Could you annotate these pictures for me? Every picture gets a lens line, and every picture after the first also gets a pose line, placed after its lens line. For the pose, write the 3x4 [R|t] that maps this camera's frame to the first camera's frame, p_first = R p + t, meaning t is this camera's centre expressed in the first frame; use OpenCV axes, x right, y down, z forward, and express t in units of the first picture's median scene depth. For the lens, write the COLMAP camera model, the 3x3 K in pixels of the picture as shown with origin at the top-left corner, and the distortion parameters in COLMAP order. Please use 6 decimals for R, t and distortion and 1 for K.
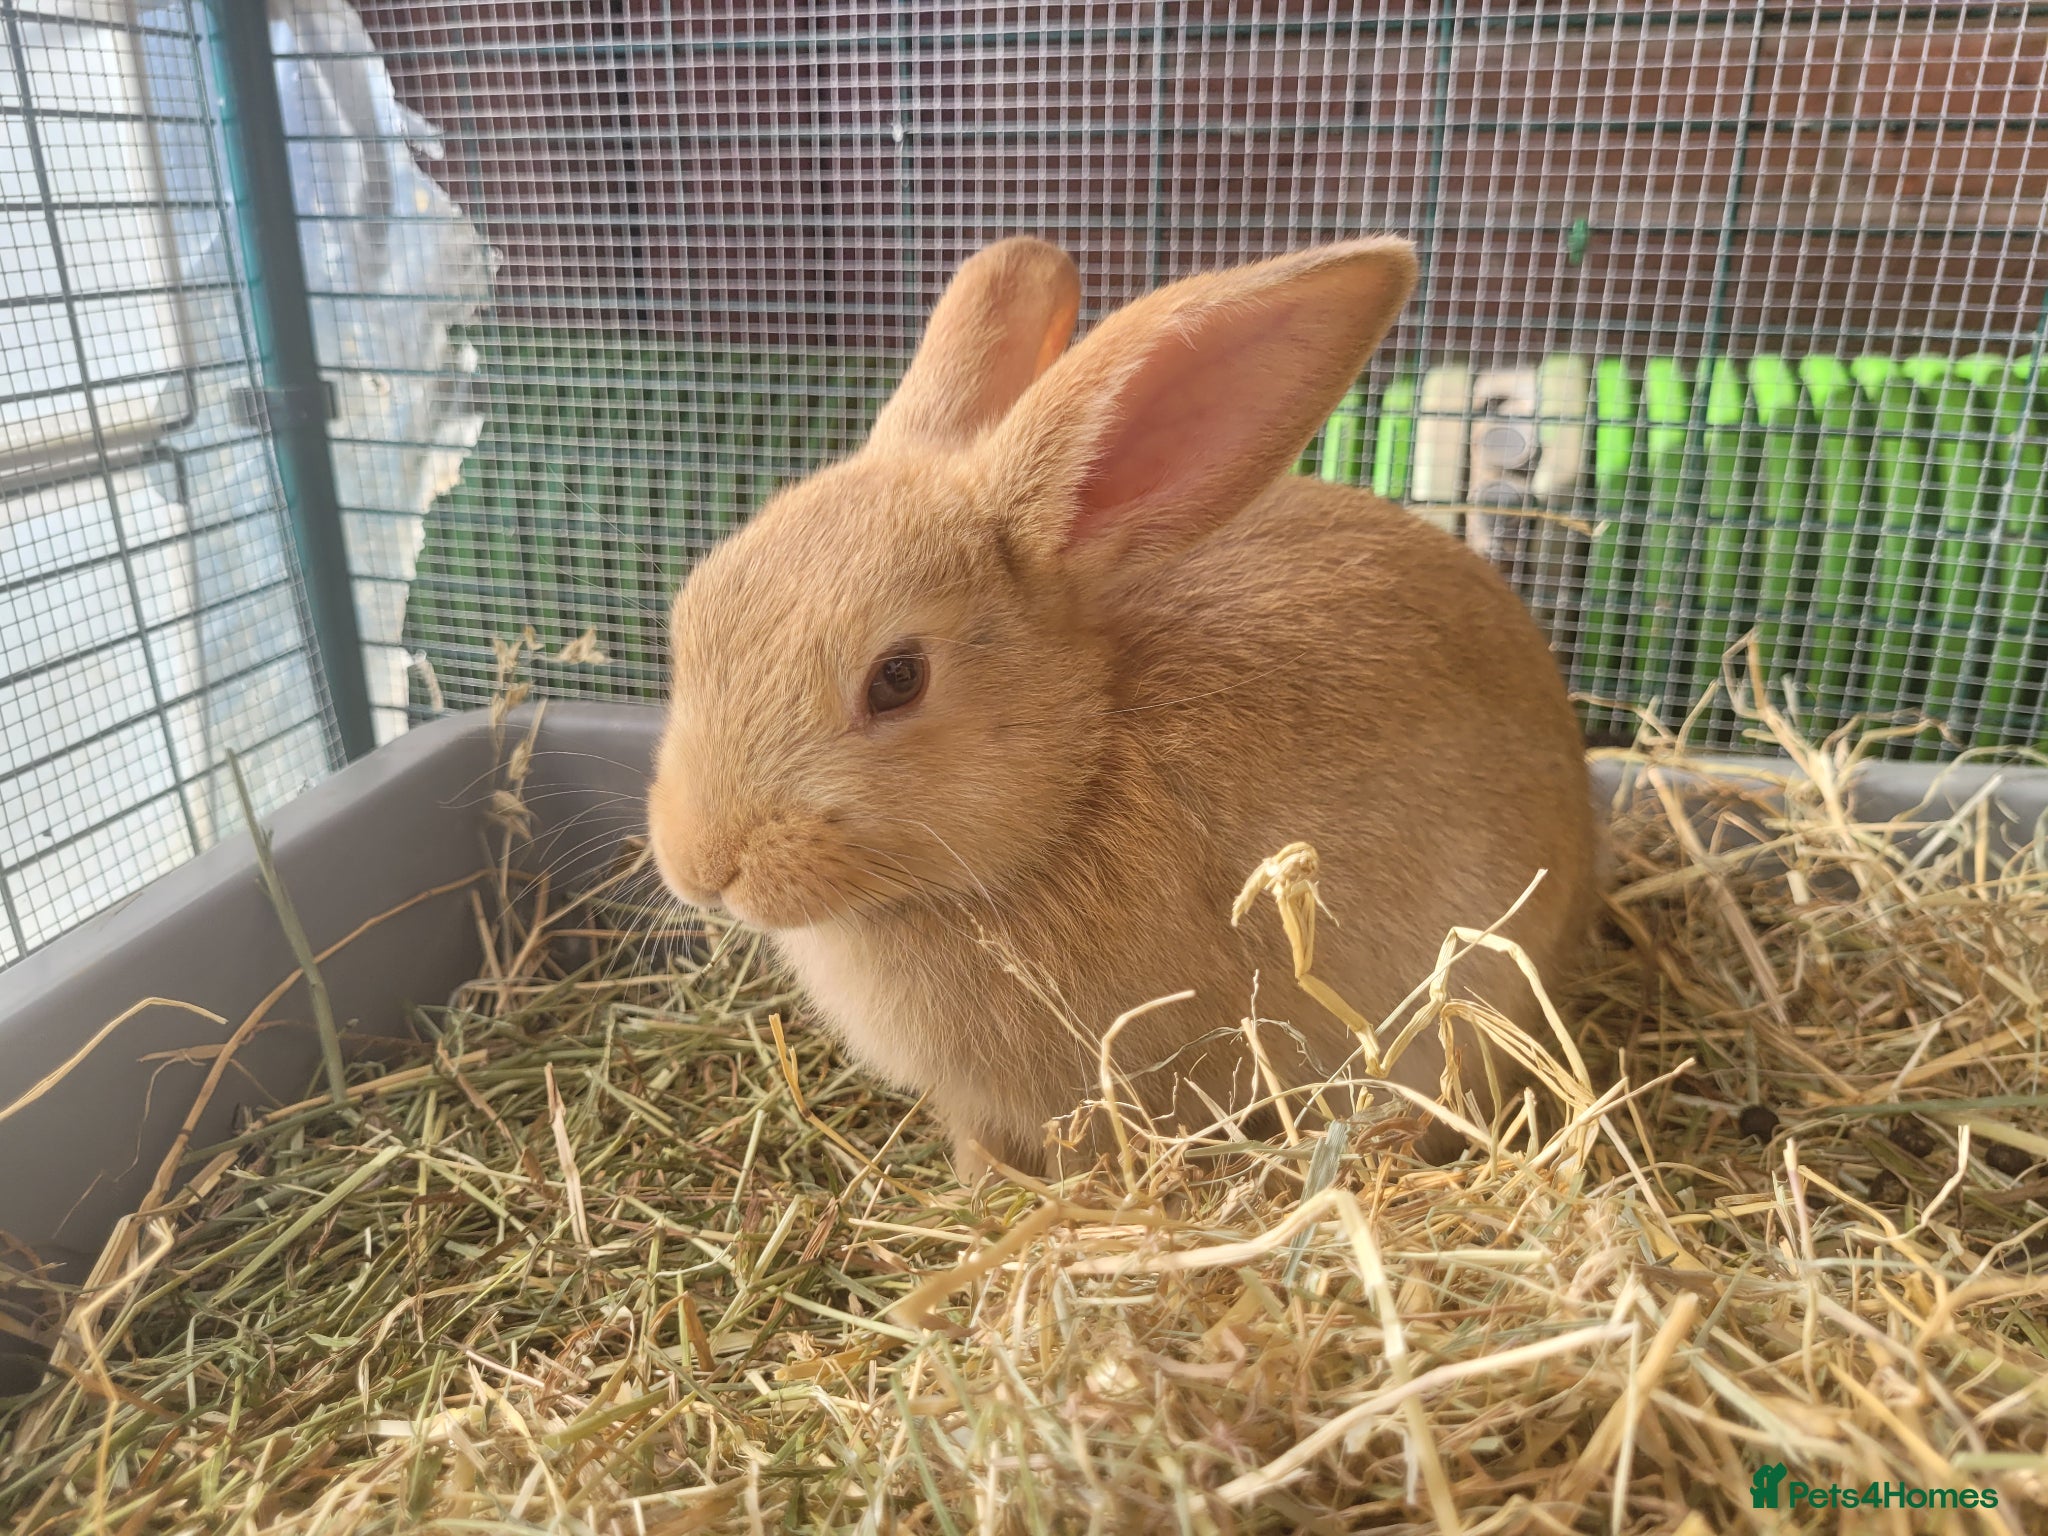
lens RADIAL K [[1610.3, 0, 1024.0], [0, 1610.3, 768.0], [0, 0, 1]] dist [0.002615, -0.010533]
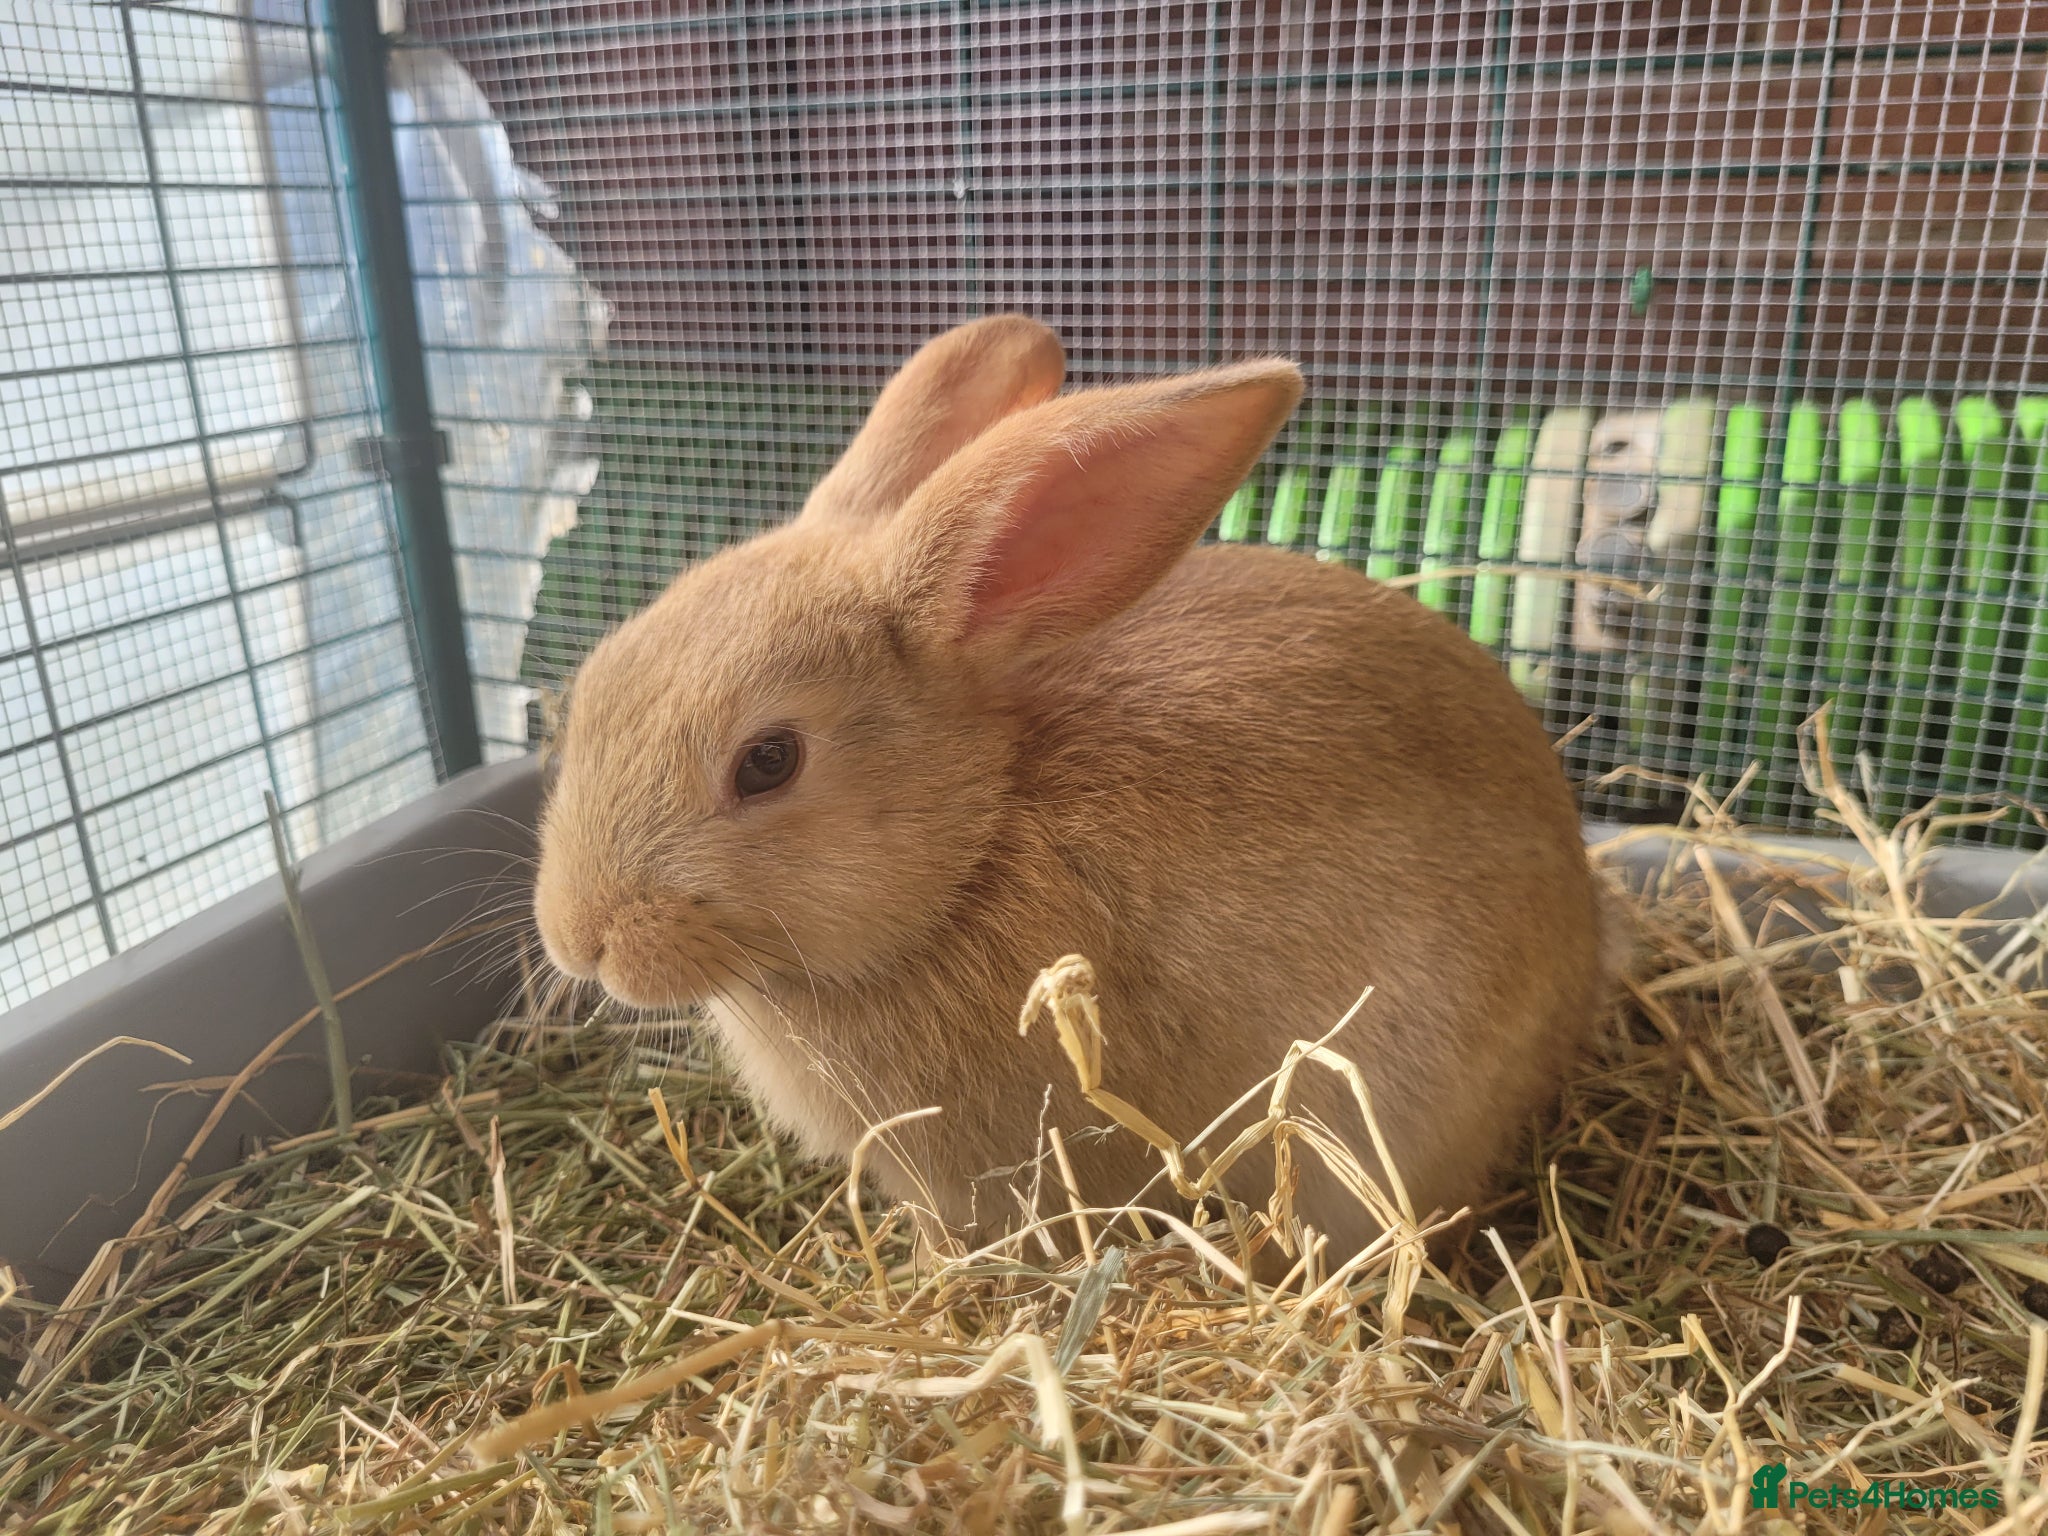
lens RADIAL K [[1617.2, 0, 1043.3], [0, 1617.2, 747.9], [0, 0, 1]] dist [-0.003780, -0.005626]
pose [[0.992172, 0.023797, -0.122587, 0.118355], [-0.027176, 0.999293, -0.025968, -0.022723], [0.121883, 0.029096, 0.992118, 0.015780]]
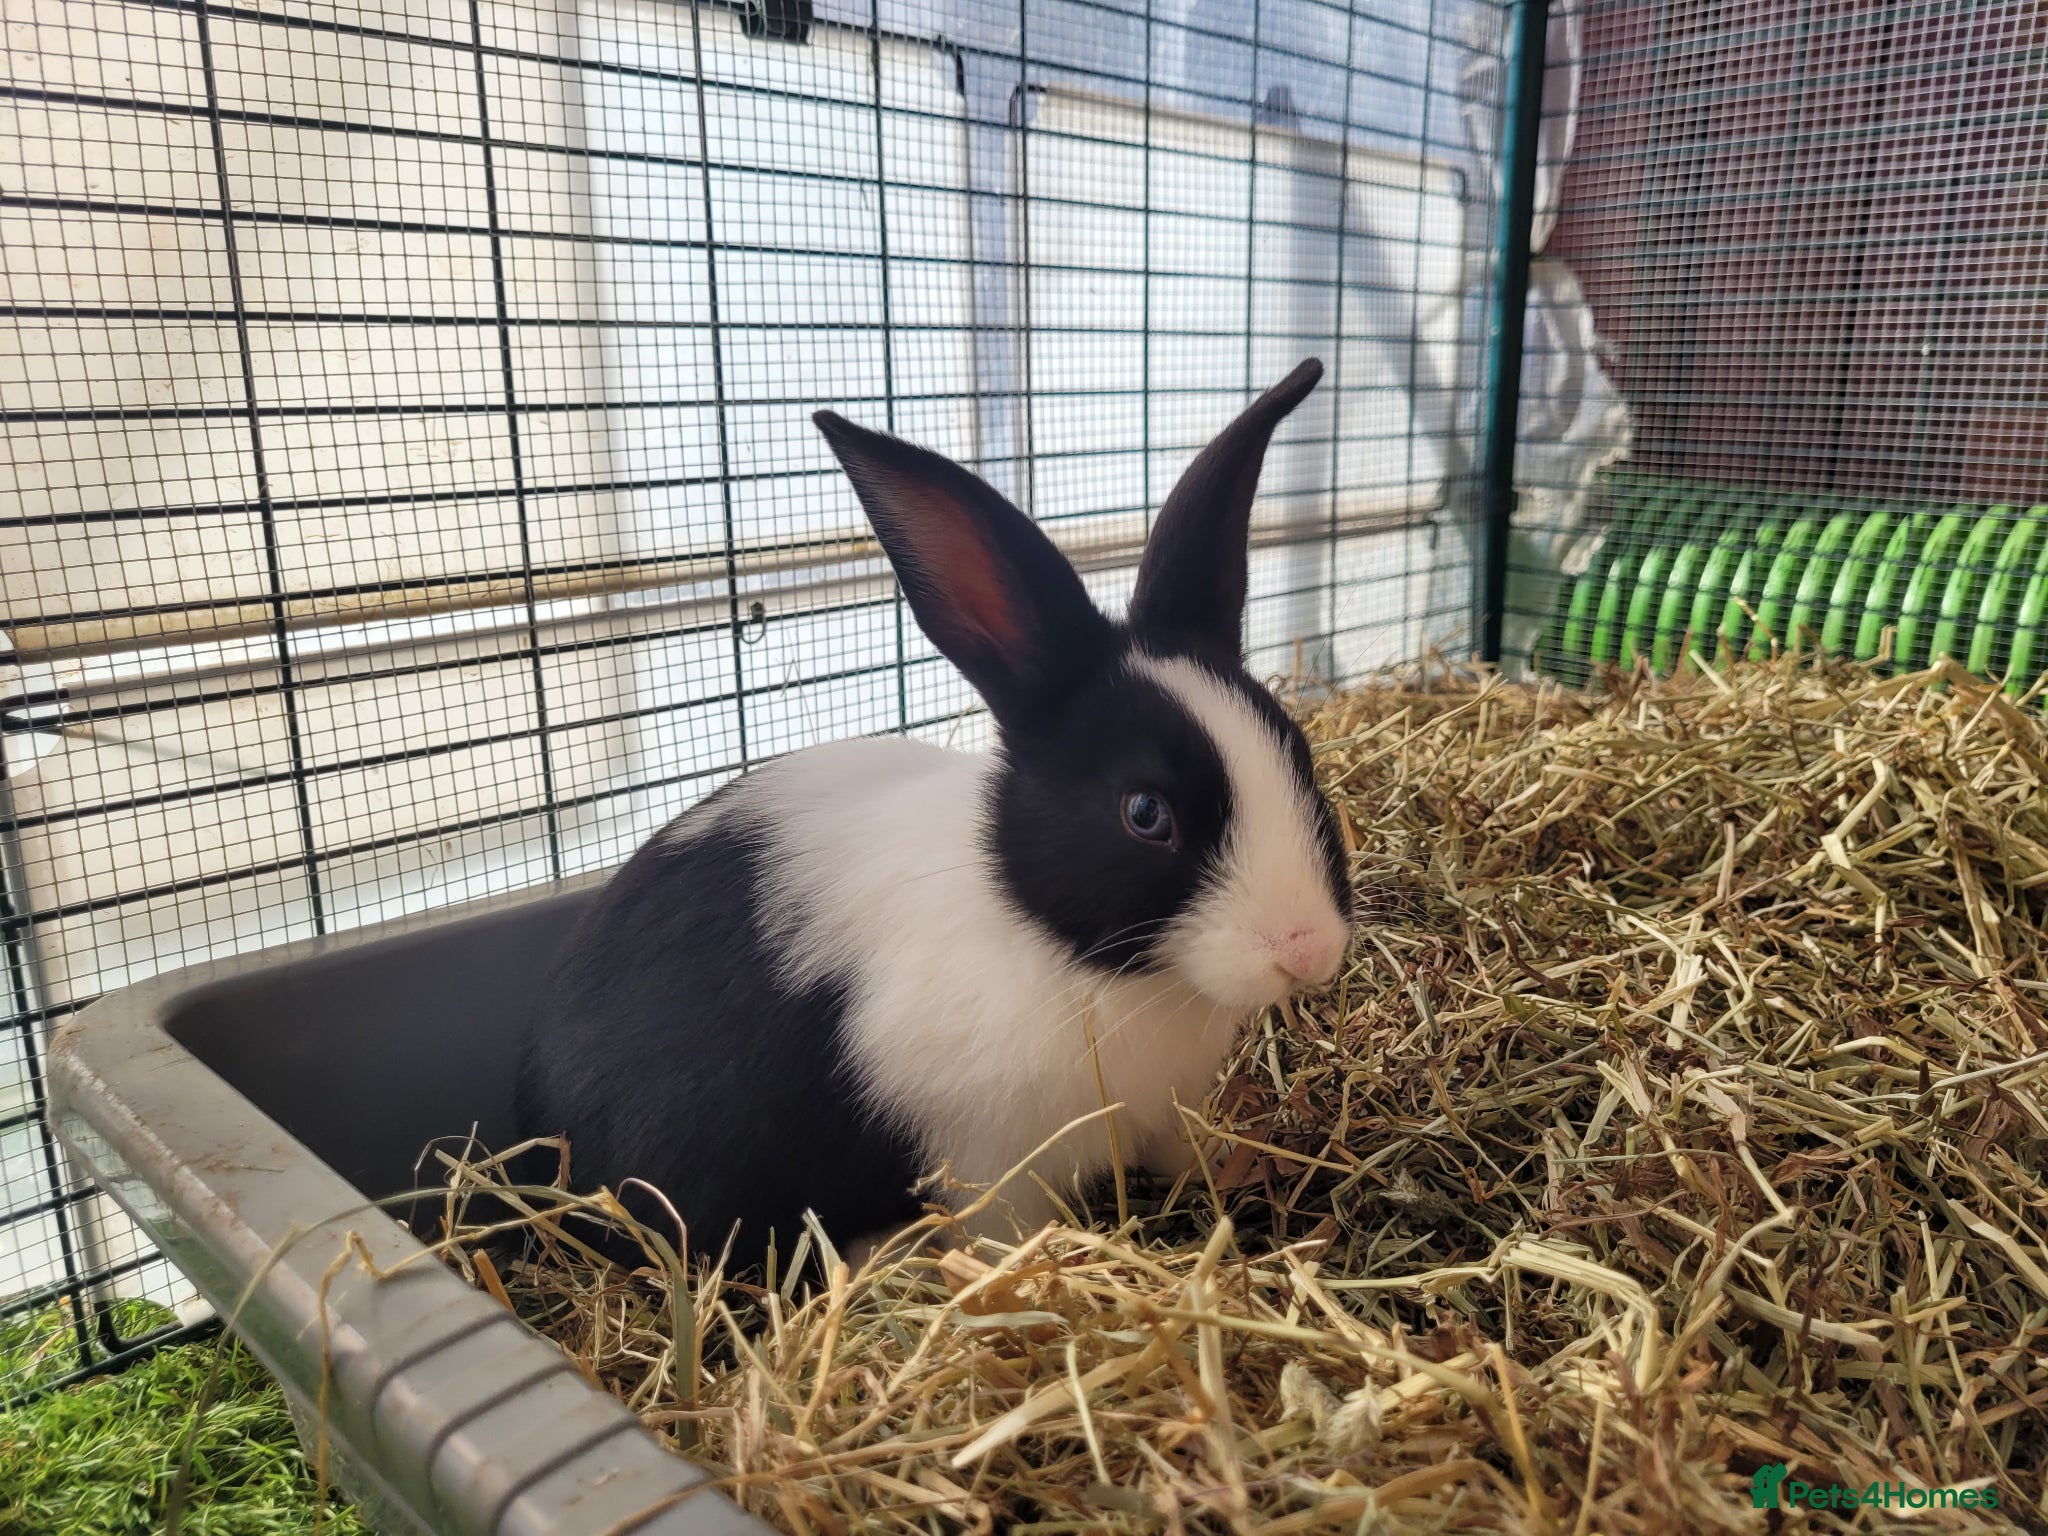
lens RADIAL K [[1610.3, 0, 1024.0], [0, 1610.3, 768.0], [0, 0, 1]] dist [0.002615, -0.010533]
pose [[0.852456, 0.128439, -0.506777, 0.026200], [-0.179151, 0.982427, -0.052362, 0.299270], [0.491146, 0.135426, 0.860486, -0.877166]]
